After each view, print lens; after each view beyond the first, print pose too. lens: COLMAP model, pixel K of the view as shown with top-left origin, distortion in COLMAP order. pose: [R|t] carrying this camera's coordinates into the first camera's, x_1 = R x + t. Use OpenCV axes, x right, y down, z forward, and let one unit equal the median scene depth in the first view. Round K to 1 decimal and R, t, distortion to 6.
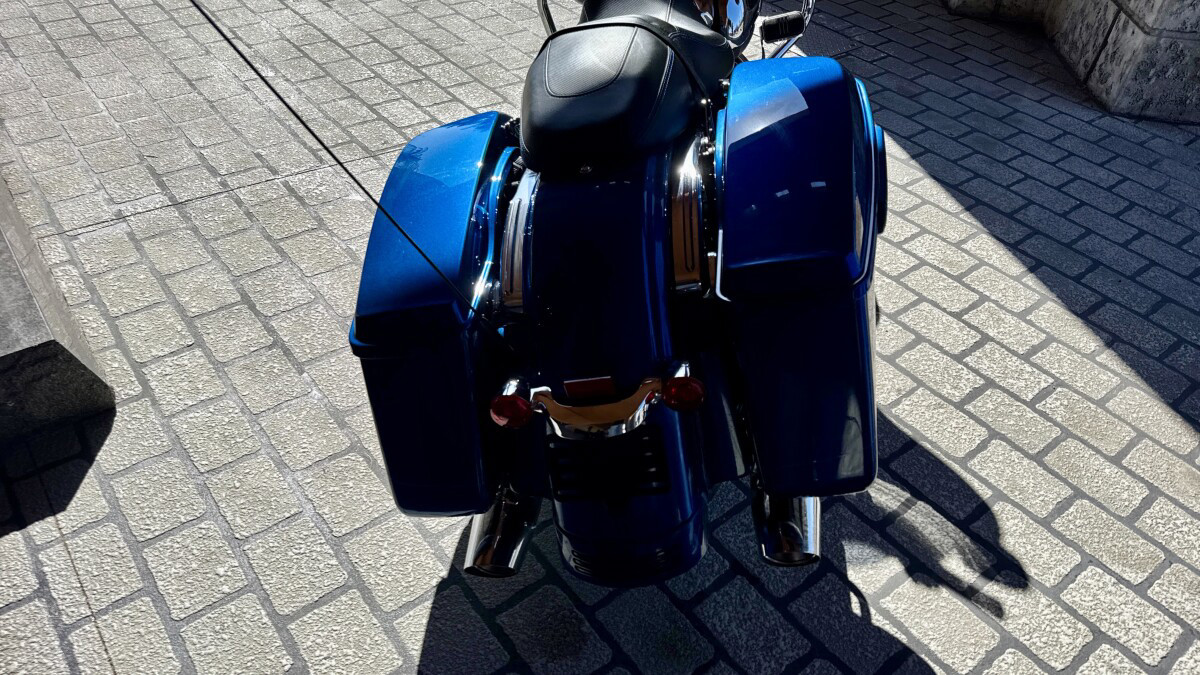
lens RADIAL K [[833.5, 0, 607.9], [0, 833.5, 330.5], [0, 0, 1]] dist [0.041659, -0.051238]
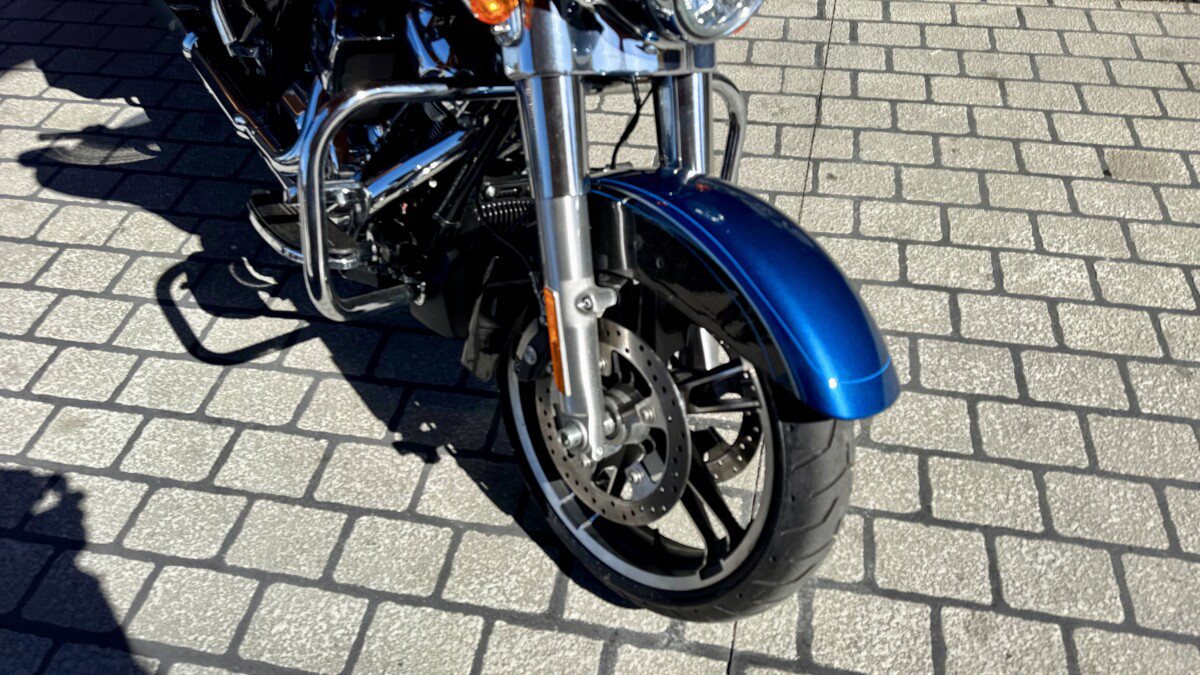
lens RADIAL K [[833.5, 0, 607.9], [0, 833.5, 330.5], [0, 0, 1]] dist [0.041659, -0.051238]
pose [[-0.759948, 0.464574, -0.454587, 0.483595], [-0.429000, 0.166910, 0.887750, -1.251325], [0.488301, 0.869662, 0.072460, 1.518699]]
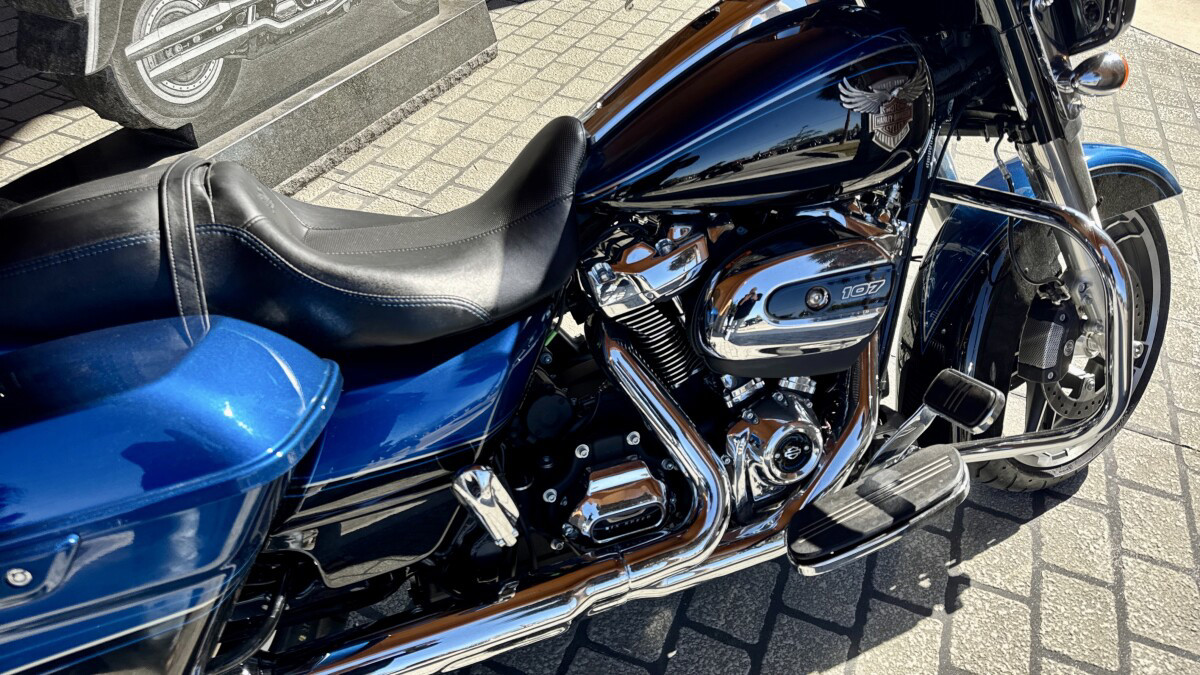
lens RADIAL K [[839.3, 0, 600.0], [0, 839.3, 337.5], [0, 0, 1]] dist [0.032691, -0.055382]
pose [[0.474887, 0.530653, -0.702061, 0.594645], [-0.595898, 0.780938, 0.187196, -0.491381], [0.647602, 0.329459, 0.687072, 0.651278]]
